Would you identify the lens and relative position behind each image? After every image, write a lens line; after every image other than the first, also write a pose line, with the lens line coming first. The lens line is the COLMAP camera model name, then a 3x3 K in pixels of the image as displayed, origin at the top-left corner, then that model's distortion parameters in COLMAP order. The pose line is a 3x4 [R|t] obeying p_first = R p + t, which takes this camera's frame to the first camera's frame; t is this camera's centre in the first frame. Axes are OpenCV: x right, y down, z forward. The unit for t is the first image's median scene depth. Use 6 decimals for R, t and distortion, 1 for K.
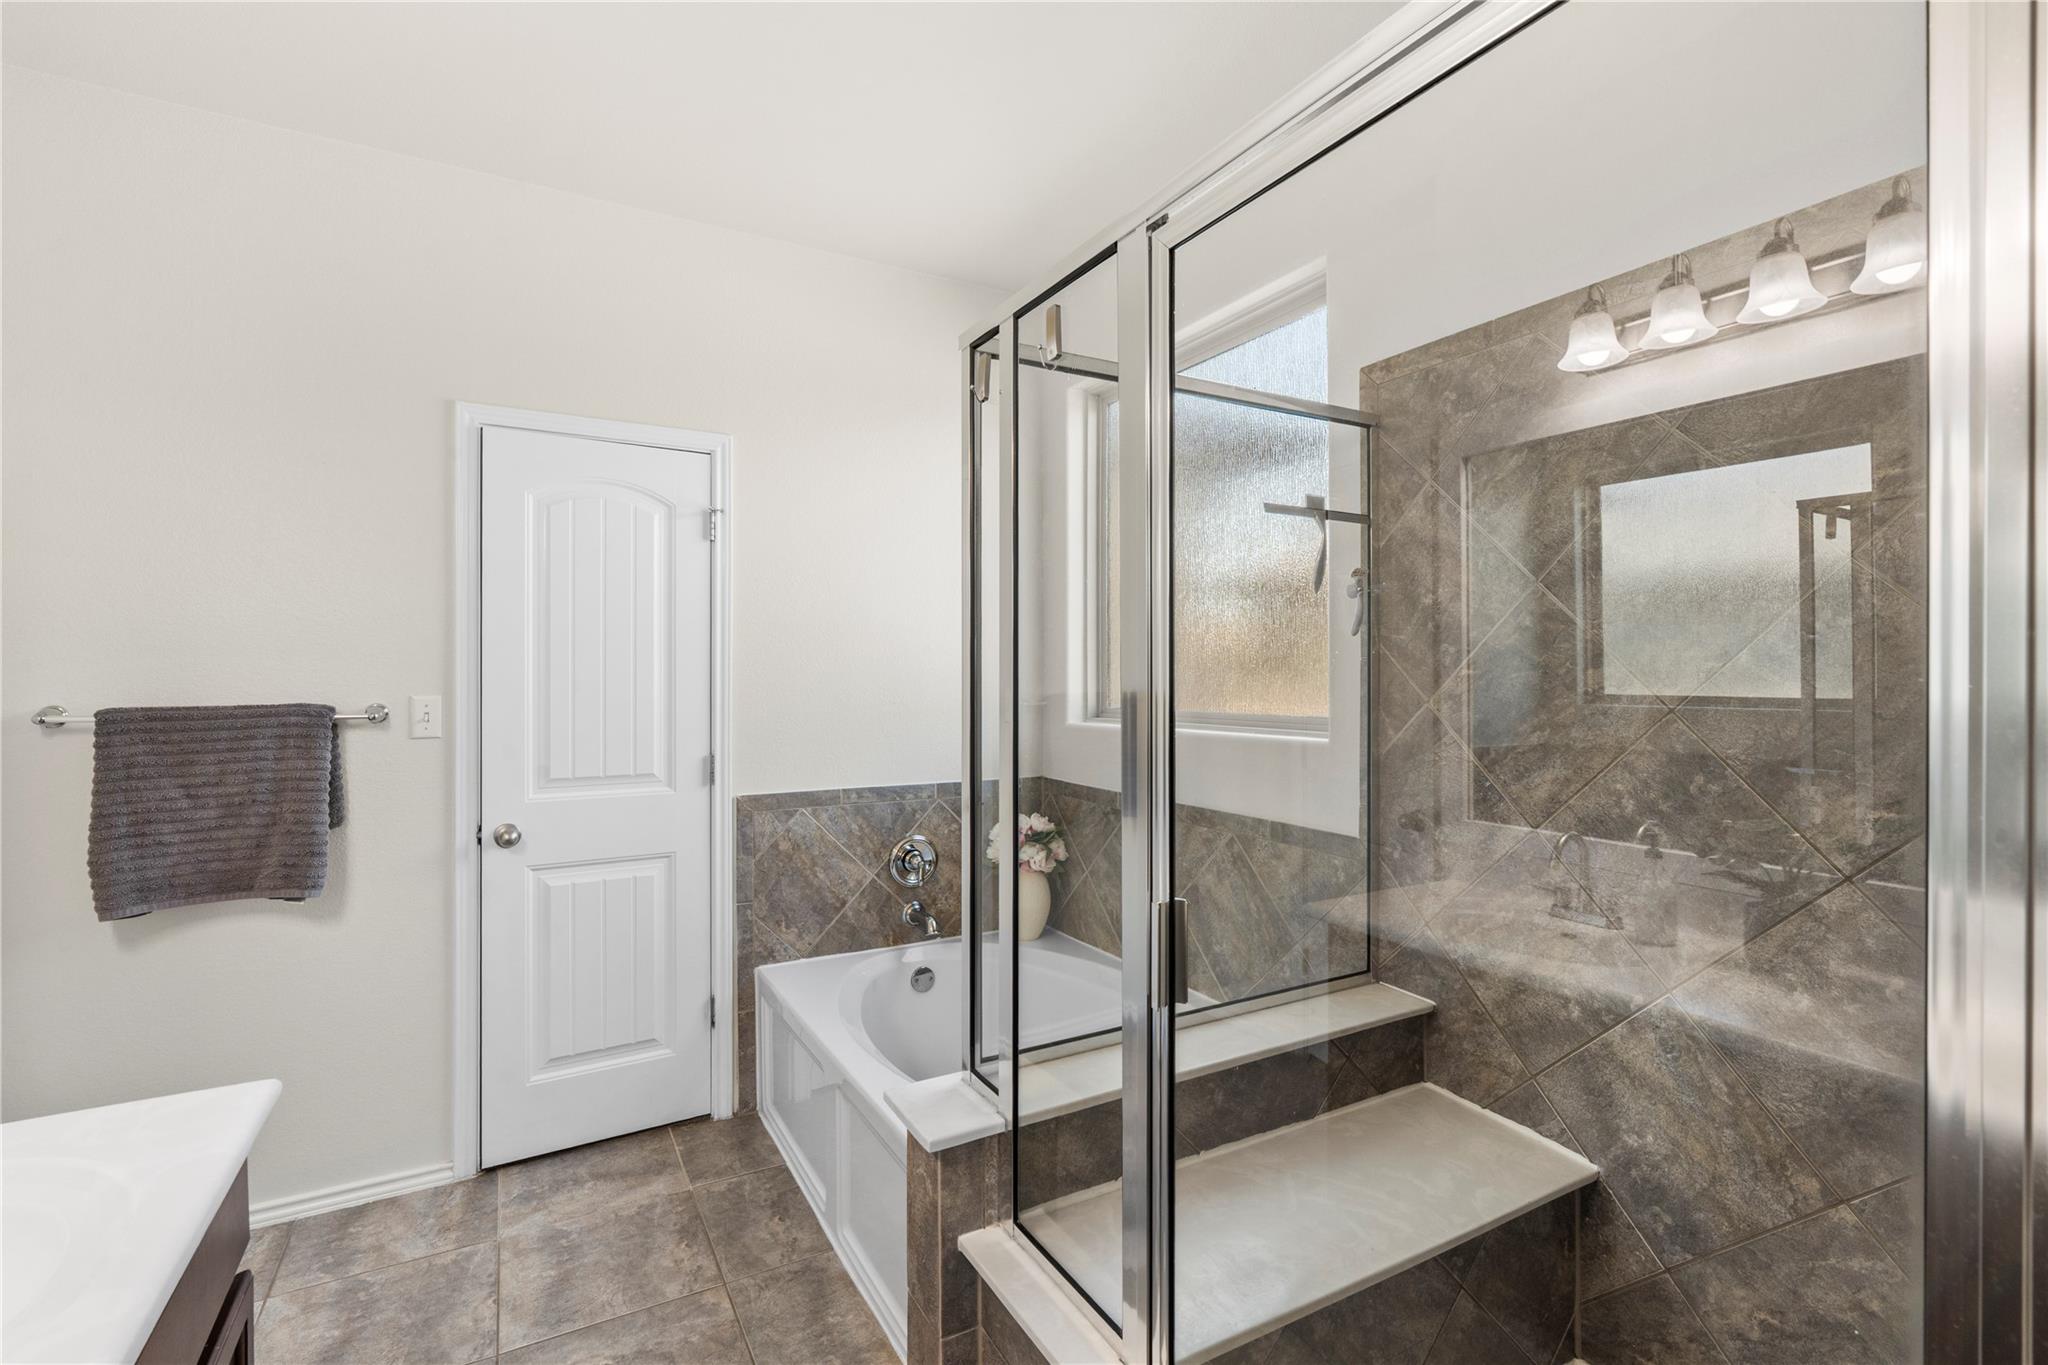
lens RADIAL K [[929.1, 0, 1023.8], [0, 929.1, 686.9], [0, 0, 1]] dist [-0.002234, 0.002192]
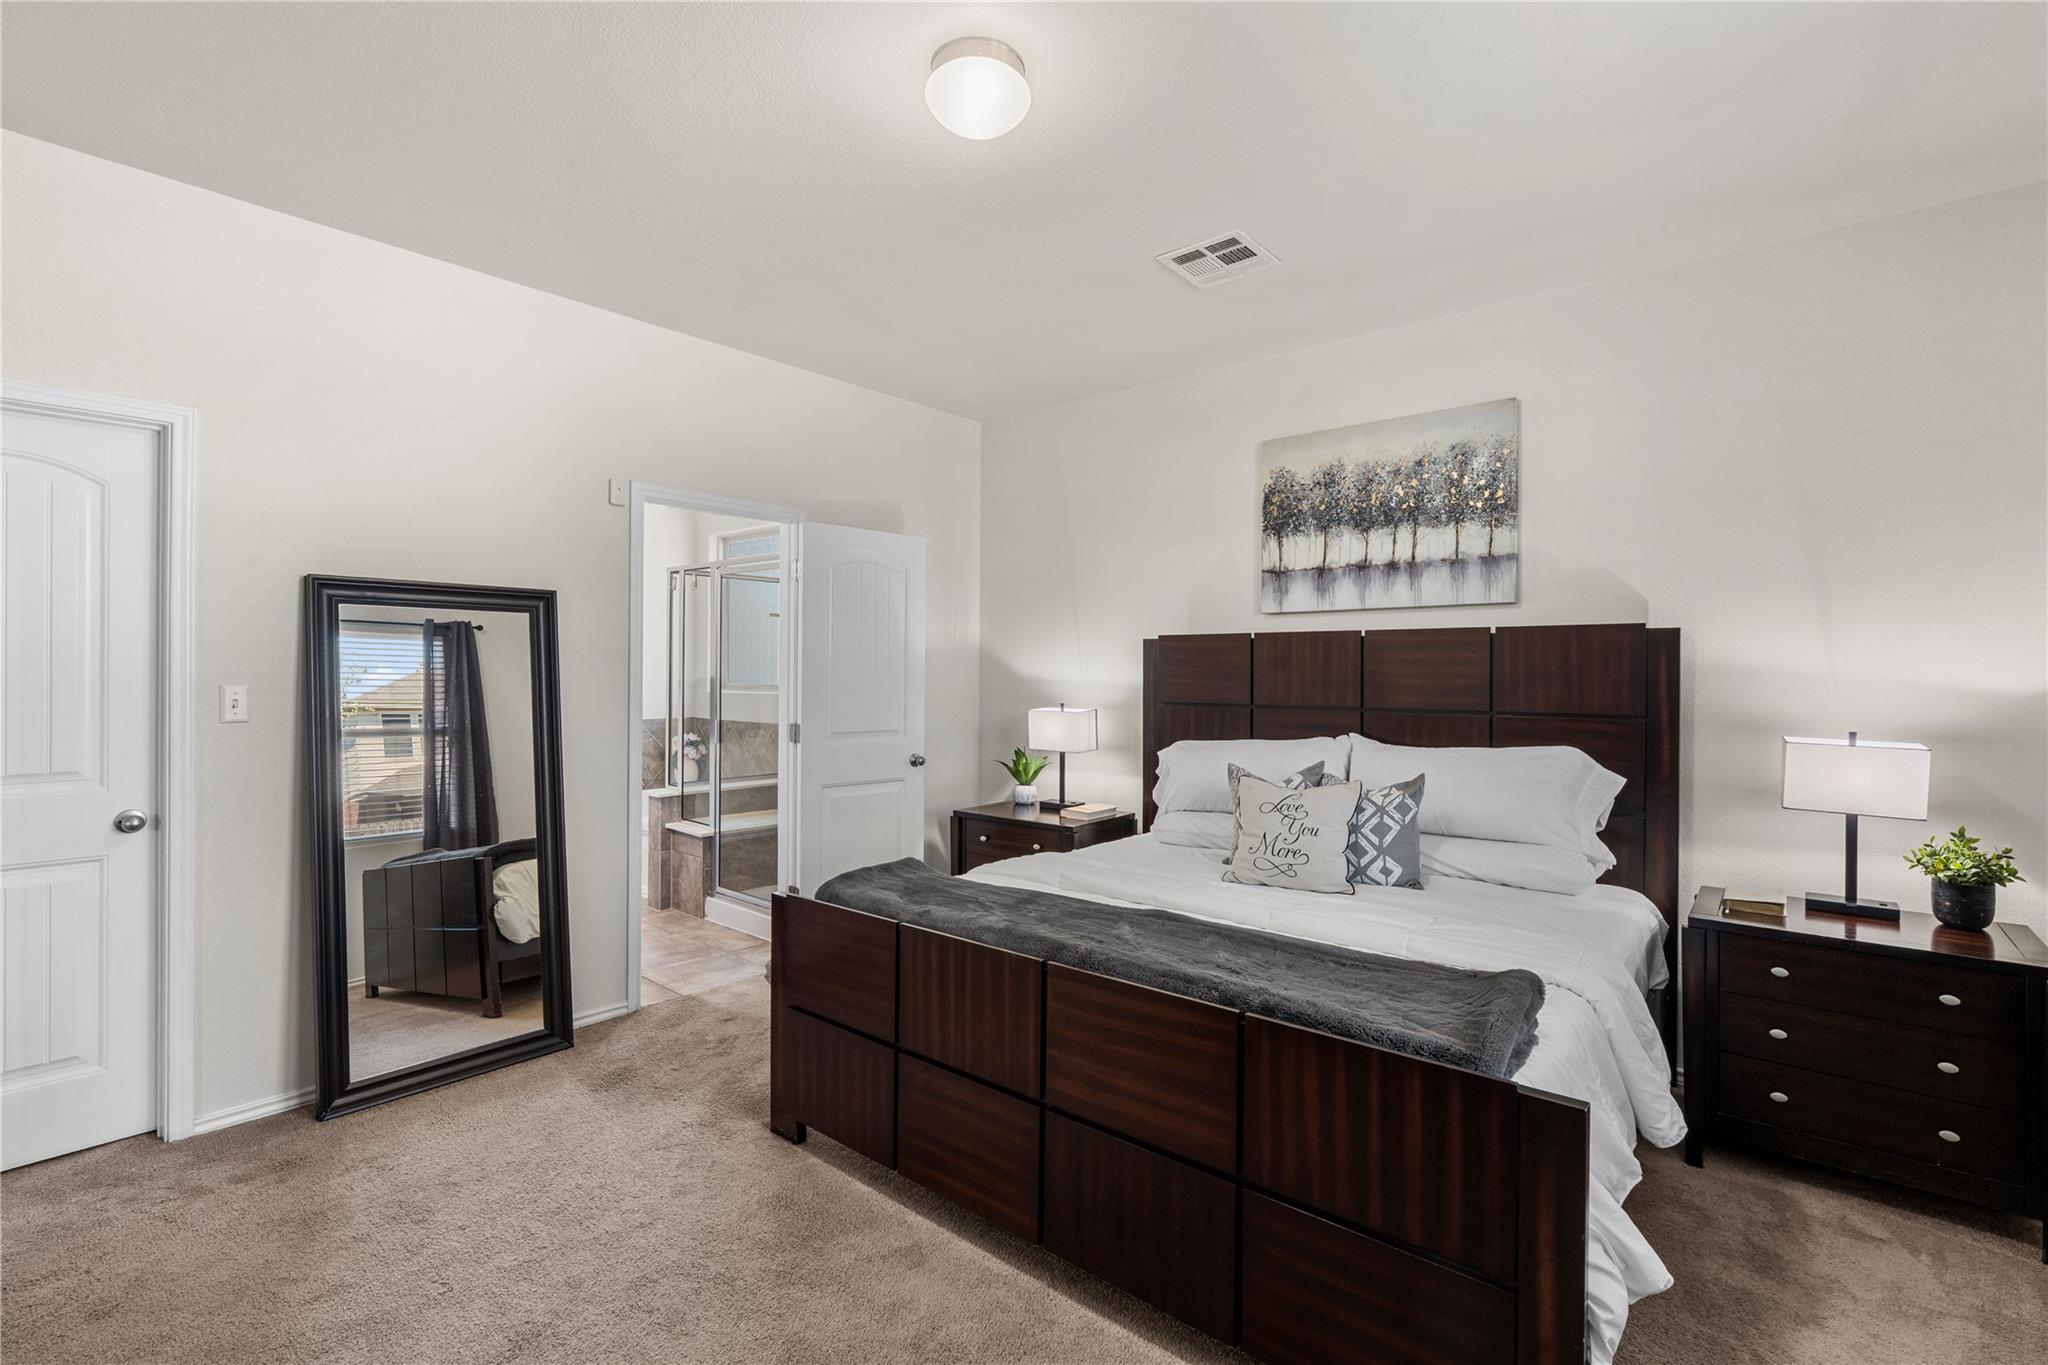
lens RADIAL K [[929.1, 0, 1025.8], [0, 929.1, 671.9], [0, 0, 1]] dist [-0.002234, 0.002192]
pose [[0.943665, 0.010504, 0.330735, 0.037943], [-0.011126, 0.999938, -0.000011, -0.062346], [-0.330715, -0.003669, 0.943724, -2.036468]]
